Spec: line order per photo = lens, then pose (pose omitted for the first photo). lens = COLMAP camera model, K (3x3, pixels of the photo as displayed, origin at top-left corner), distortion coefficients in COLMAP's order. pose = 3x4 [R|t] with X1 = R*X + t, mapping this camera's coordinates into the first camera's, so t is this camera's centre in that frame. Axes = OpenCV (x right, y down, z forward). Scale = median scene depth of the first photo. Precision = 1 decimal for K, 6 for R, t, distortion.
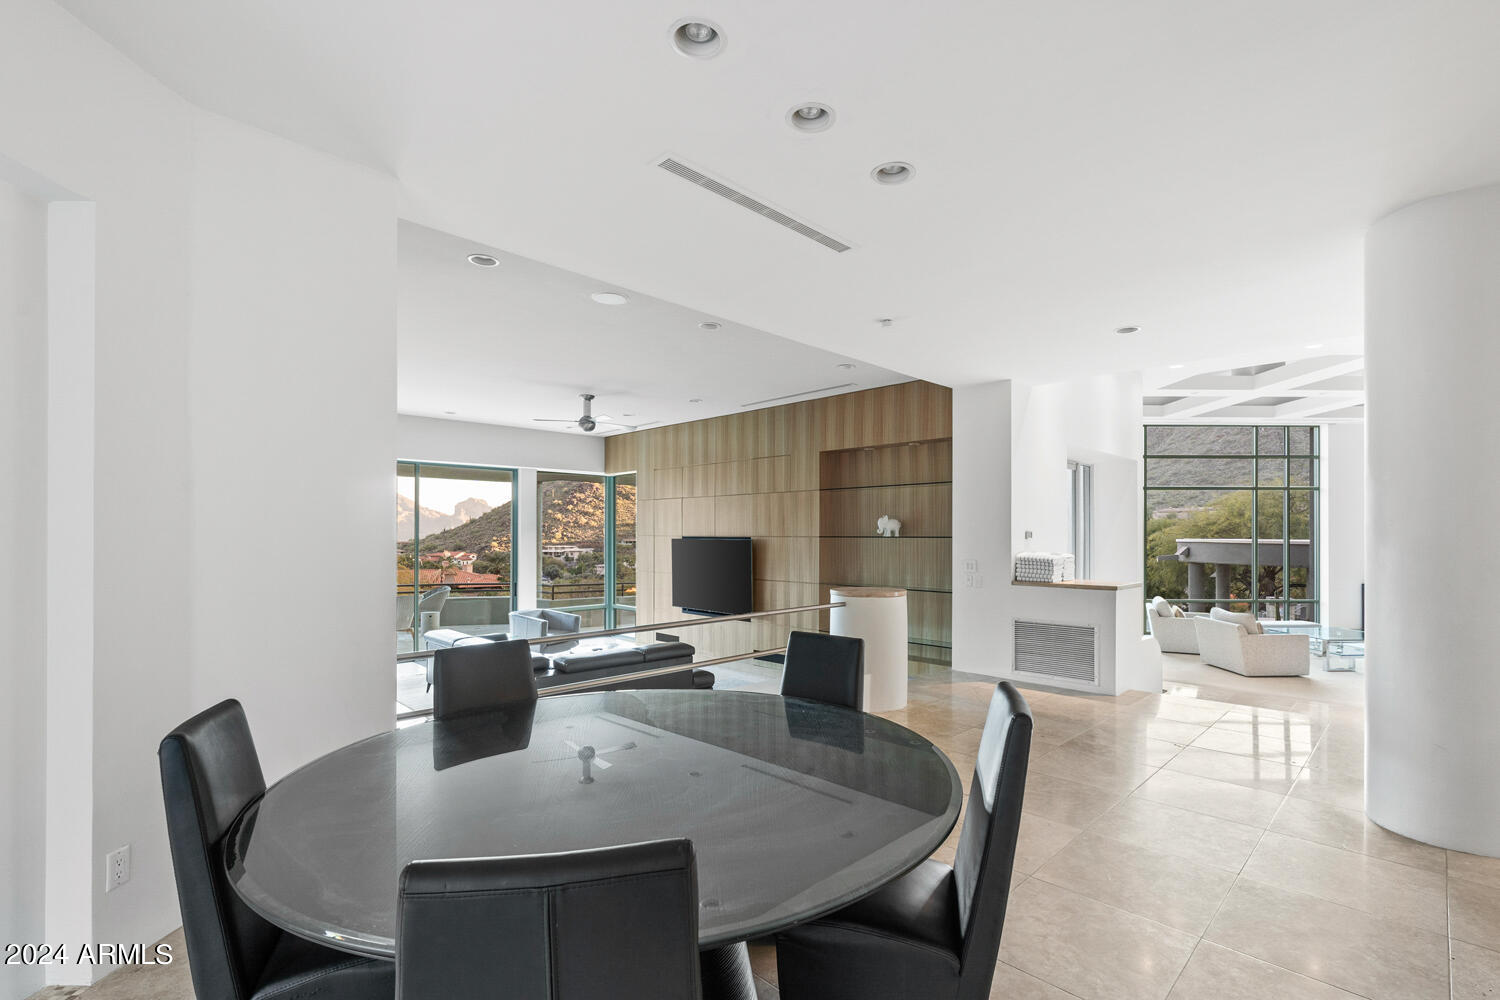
lens RADIAL K [[662.4, 0, 767.1], [0, 662.4, 536.0], [0, 0, 1]] dist [0.012413, 0.000793]
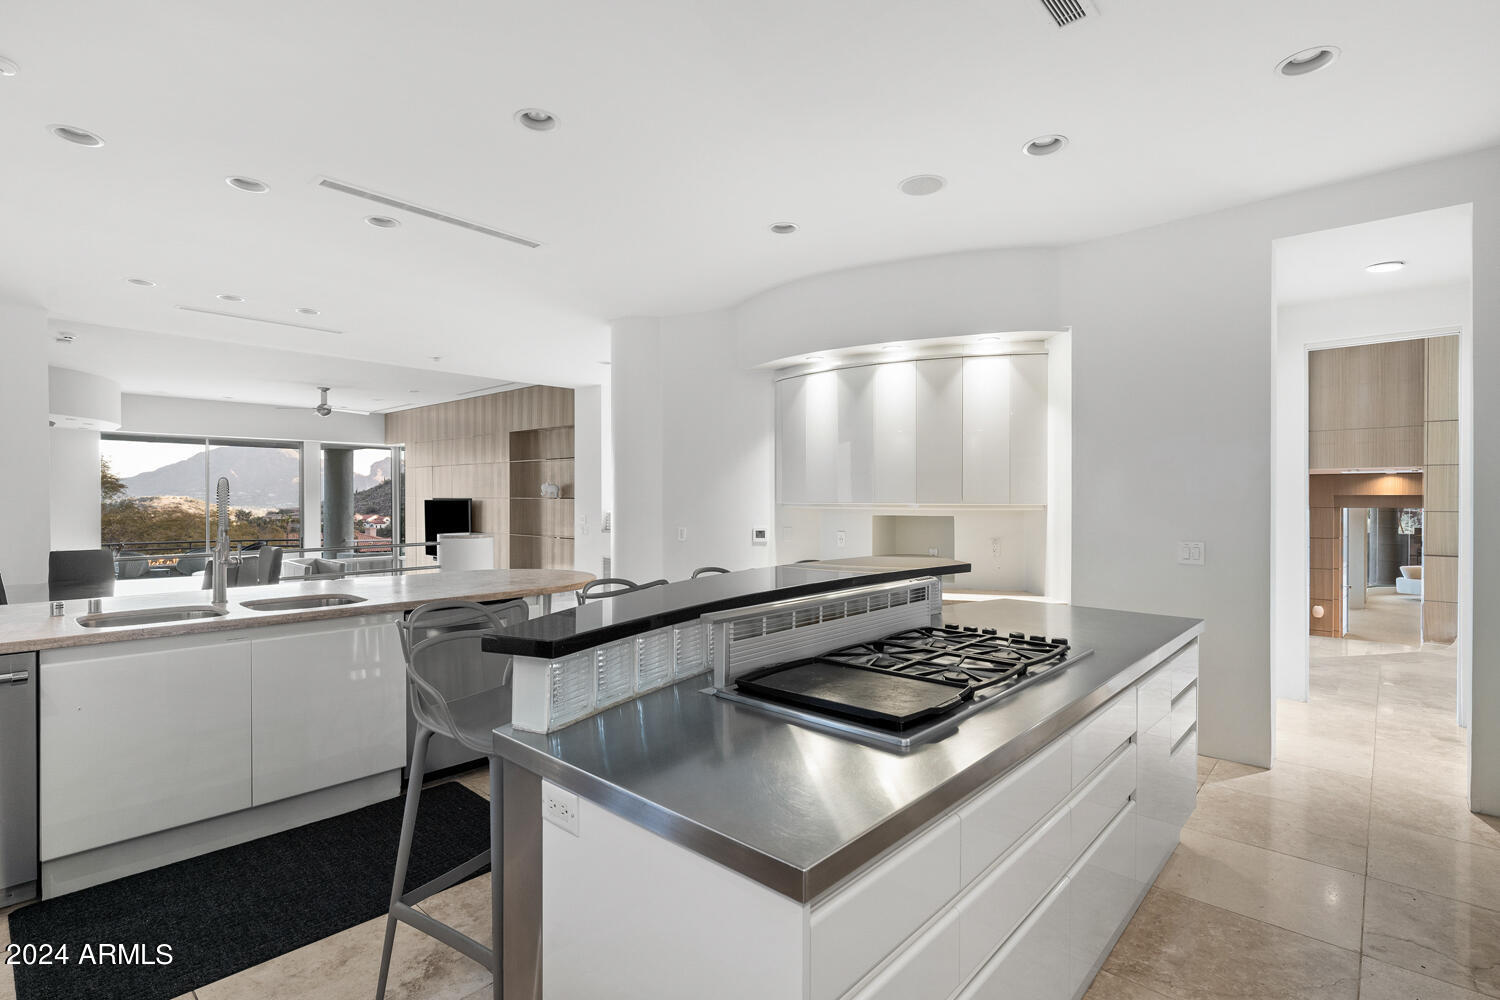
lens RADIAL K [[703.7, 0, 742.4], [0, 703.7, 503.2], [0, 0, 1]] dist [-0.003901, -0.000349]
pose [[0.998911, 0.000364, 0.046655, 0.282844], [-0.000702, 0.999974, 0.007231, 0.001179], [-0.046651, -0.007256, 0.998885, -0.239329]]
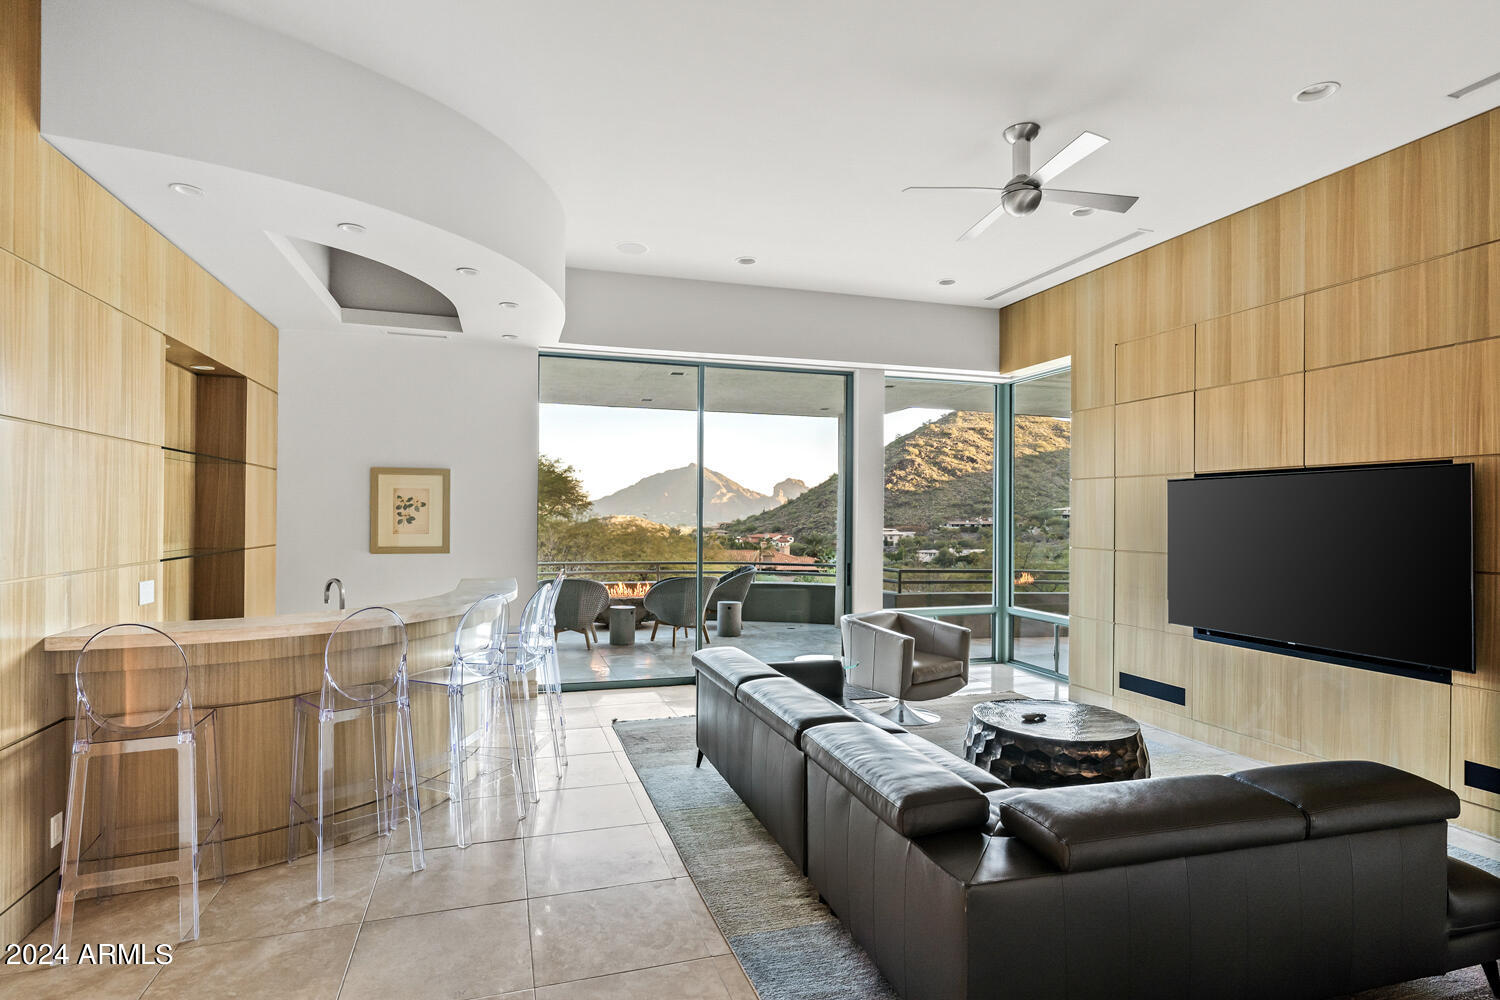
lens RADIAL K [[755.1, 0, 744.7], [0, 755.1, 513.1], [0, 0, 1]] dist [0.006555, 0.000586]
pose [[0.888057, 0.000868, -0.459733, -0.121369], [-0.003875, 0.999977, -0.005597, 0.024039], [0.459718, 0.006752, 0.888039, 0.285410]]
